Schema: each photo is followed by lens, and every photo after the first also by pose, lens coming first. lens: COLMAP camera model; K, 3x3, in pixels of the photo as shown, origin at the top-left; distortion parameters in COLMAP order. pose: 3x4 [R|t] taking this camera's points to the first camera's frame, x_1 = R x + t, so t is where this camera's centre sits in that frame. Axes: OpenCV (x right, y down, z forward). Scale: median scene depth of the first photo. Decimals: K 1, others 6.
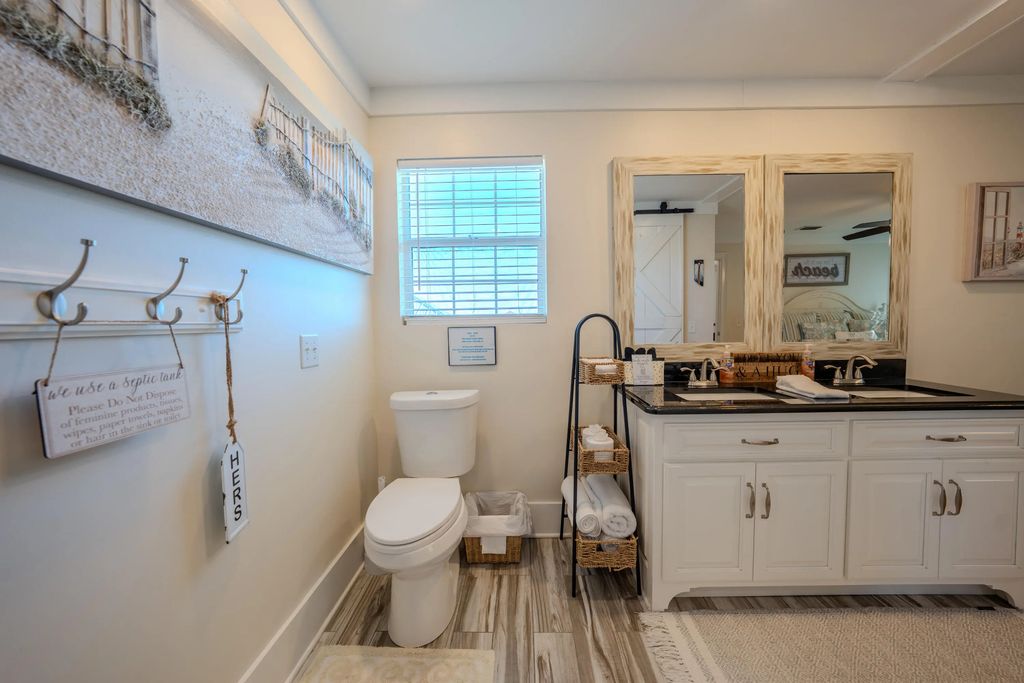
lens RADIAL K [[355.5, 0, 513.4], [0, 355.5, 340.3], [0, 0, 1]] dist [-0.012037, 0.000234]
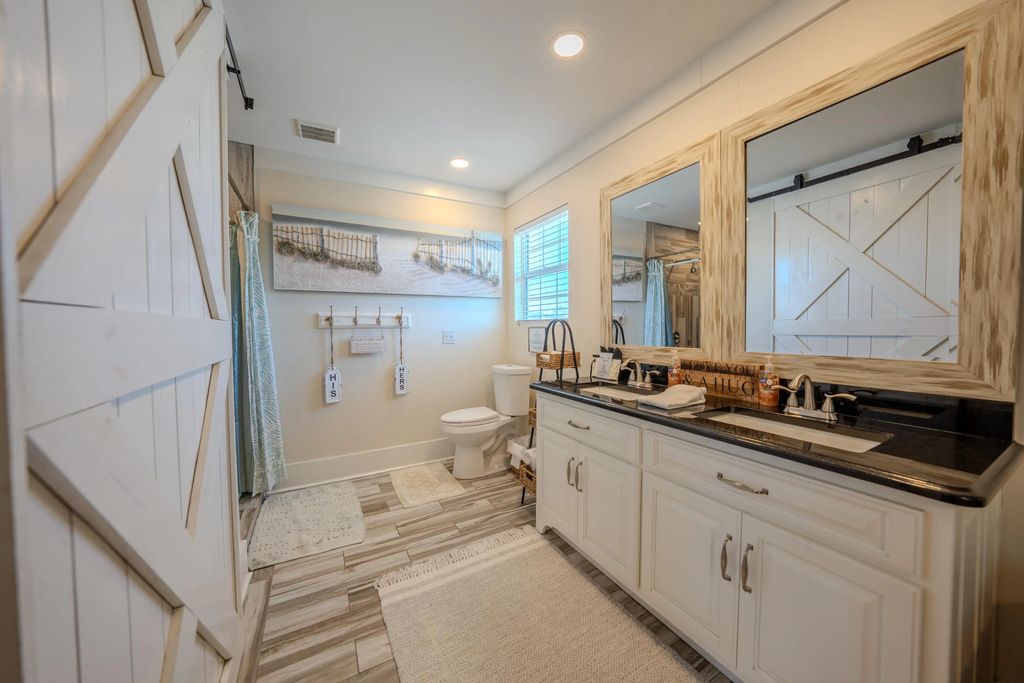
lens RADIAL K [[355.5, 0, 513.2], [0, 355.5, 340.5], [0, 0, 1]] dist [-0.012037, 0.000234]
pose [[0.502391, 0.043956, -0.863522, 1.226048], [-0.042708, 0.998749, 0.025993, -0.017709], [0.863585, 0.023820, 0.503640, 0.146443]]
